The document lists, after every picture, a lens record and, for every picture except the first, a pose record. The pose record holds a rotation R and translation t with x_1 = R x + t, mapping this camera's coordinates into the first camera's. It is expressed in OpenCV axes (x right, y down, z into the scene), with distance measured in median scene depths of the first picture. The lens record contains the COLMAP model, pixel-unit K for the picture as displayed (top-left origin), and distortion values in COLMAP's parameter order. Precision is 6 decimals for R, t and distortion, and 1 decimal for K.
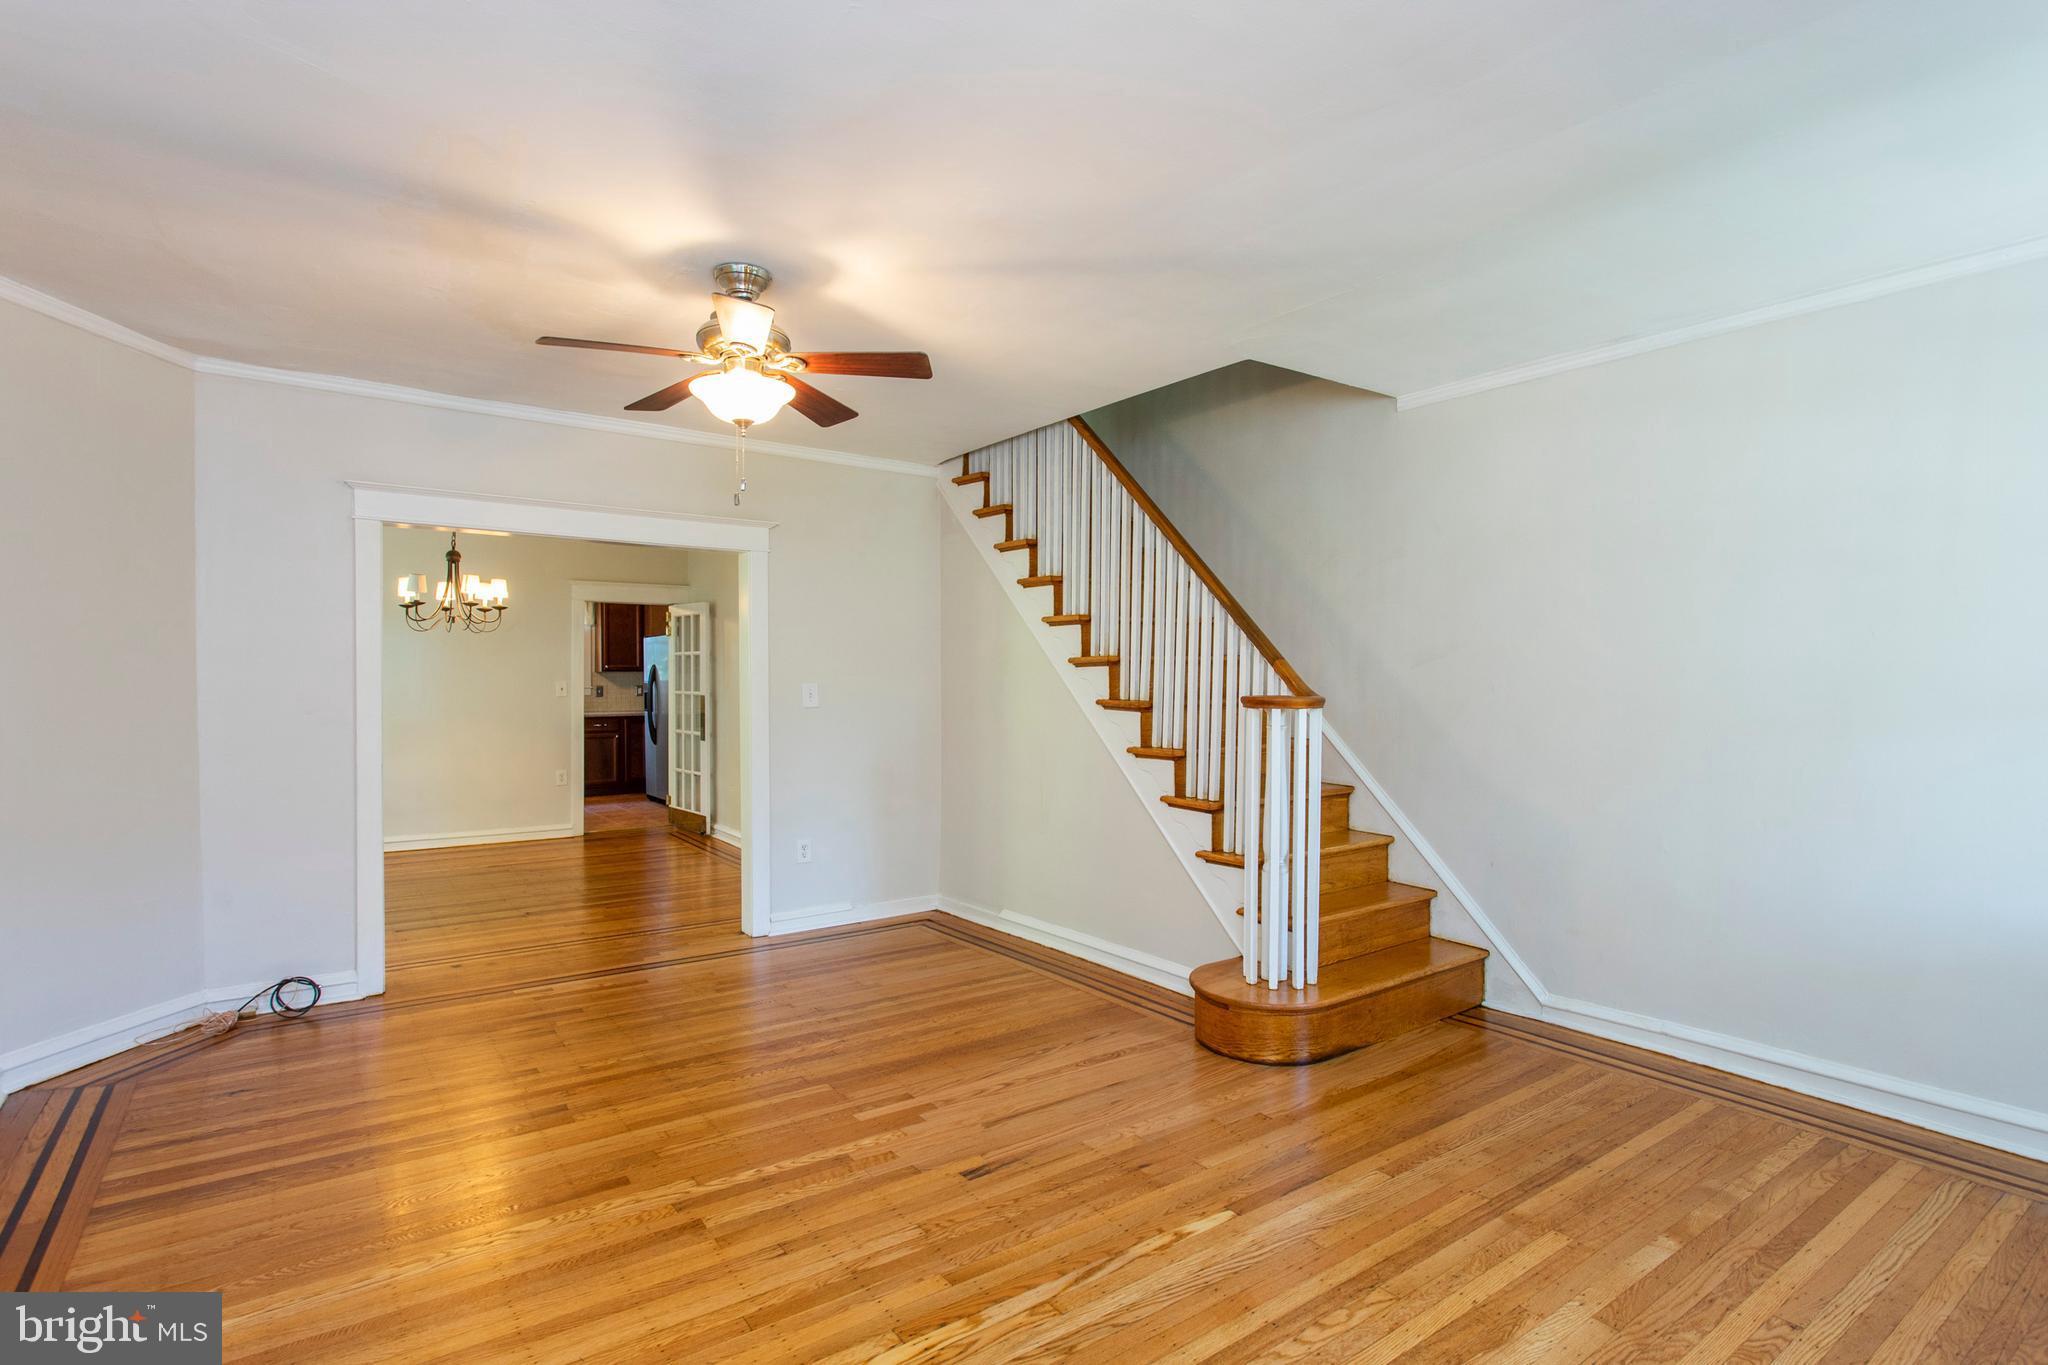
lens RADIAL K [[978.3, 0, 957.1], [0, 978.3, 648.9], [0, 0, 1]] dist [-0.002435, -0.000741]
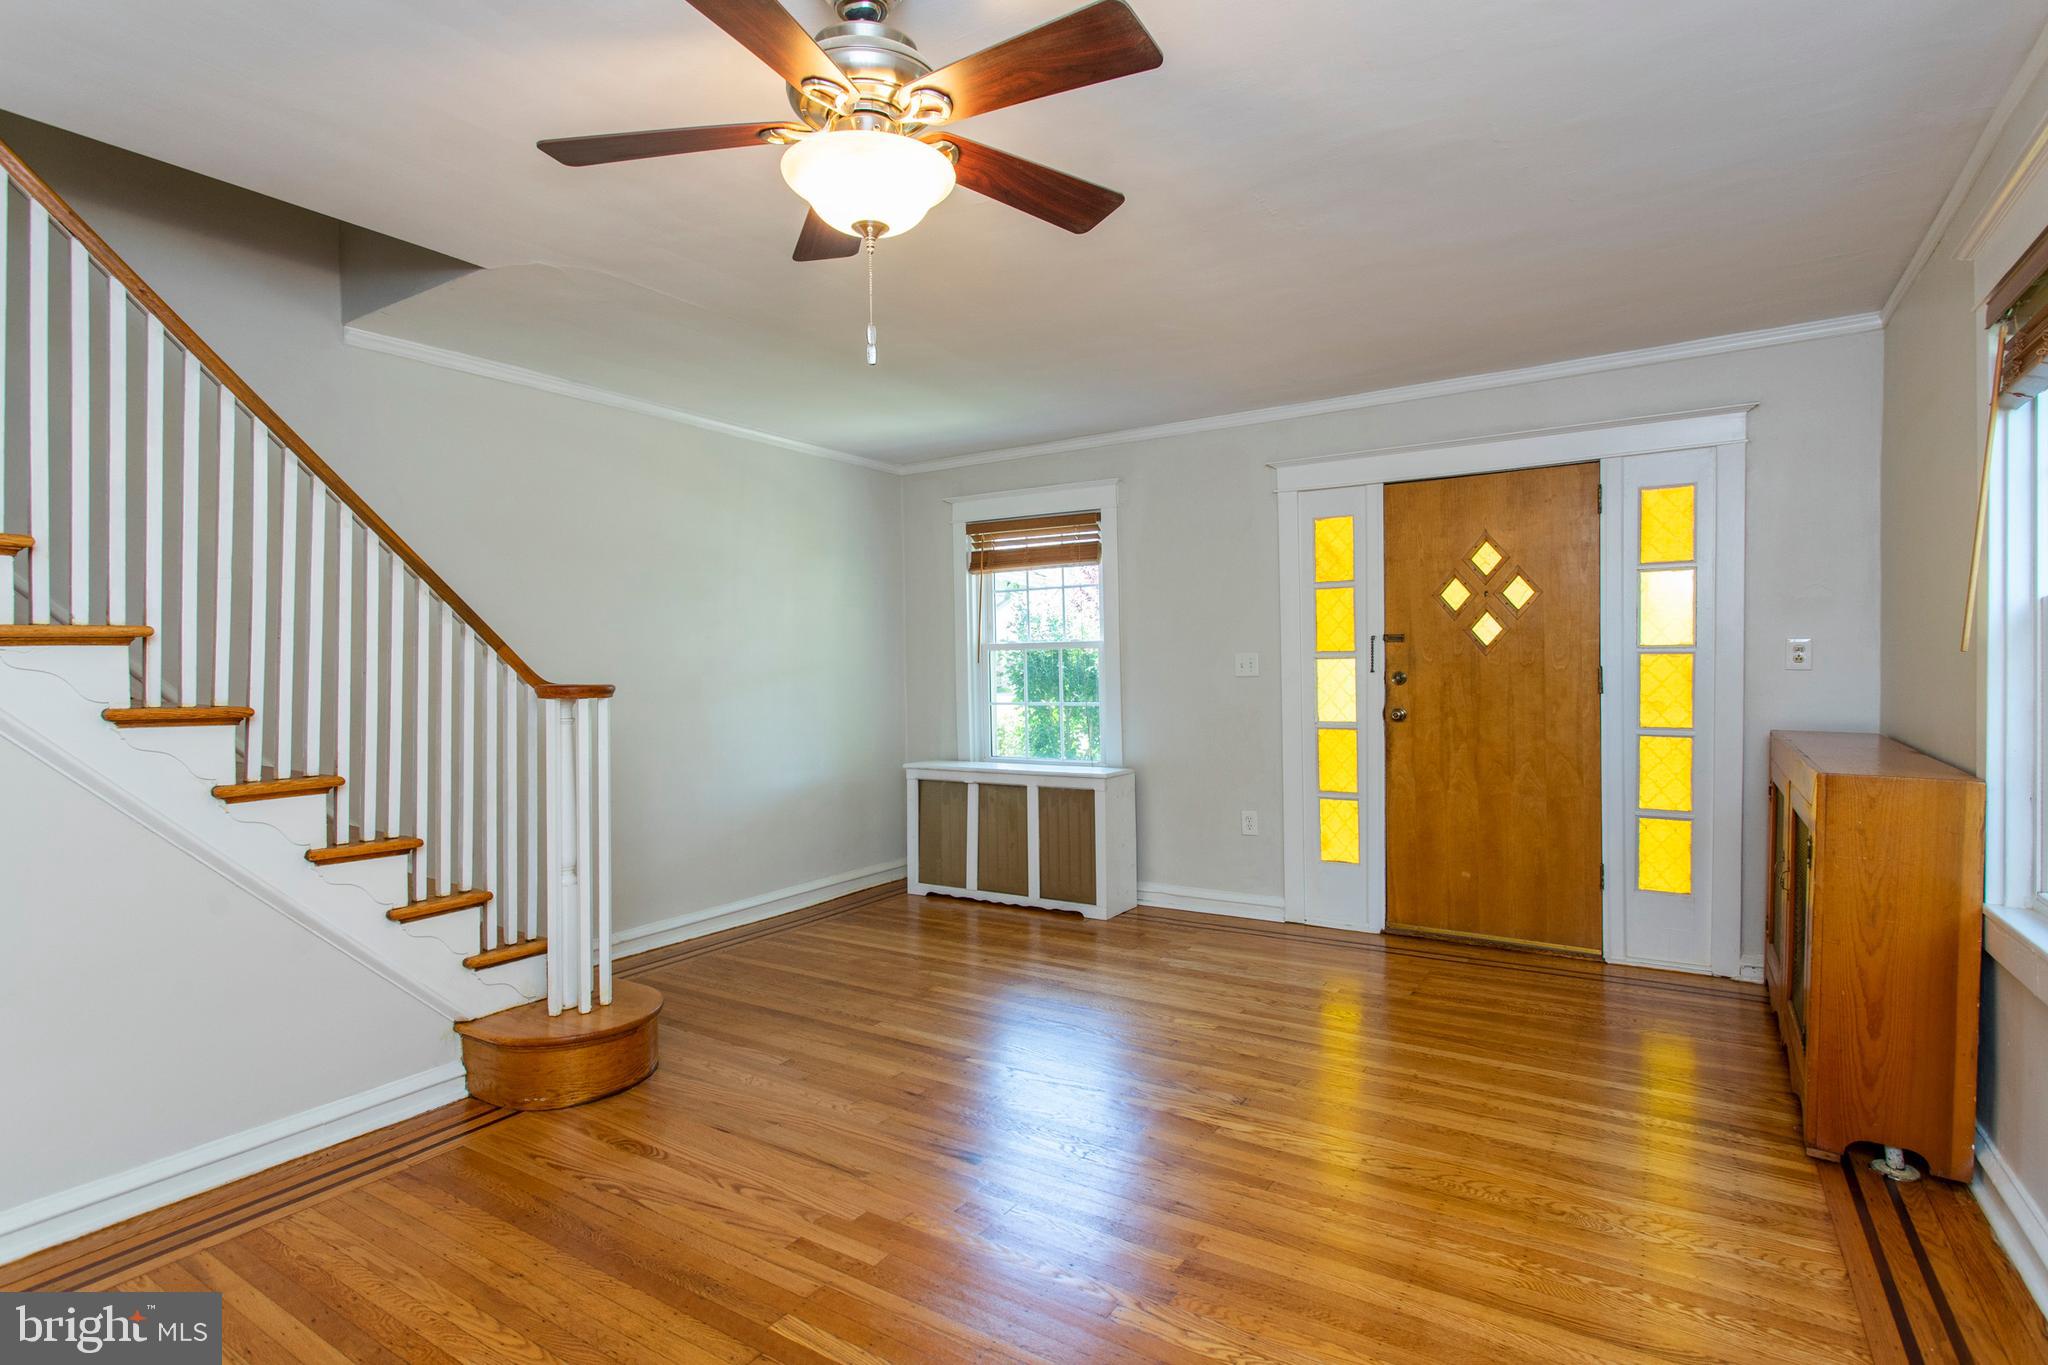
lens RADIAL K [[978.3, 0, 1094.2], [0, 978.3, 669.9], [0, 0, 1]] dist [-0.002435, -0.000741]
pose [[-0.427989, -0.006054, 0.903764, -0.852245], [-0.026393, 0.999635, -0.005802, 0.031597], [-0.903399, -0.026337, -0.427992, 1.201245]]
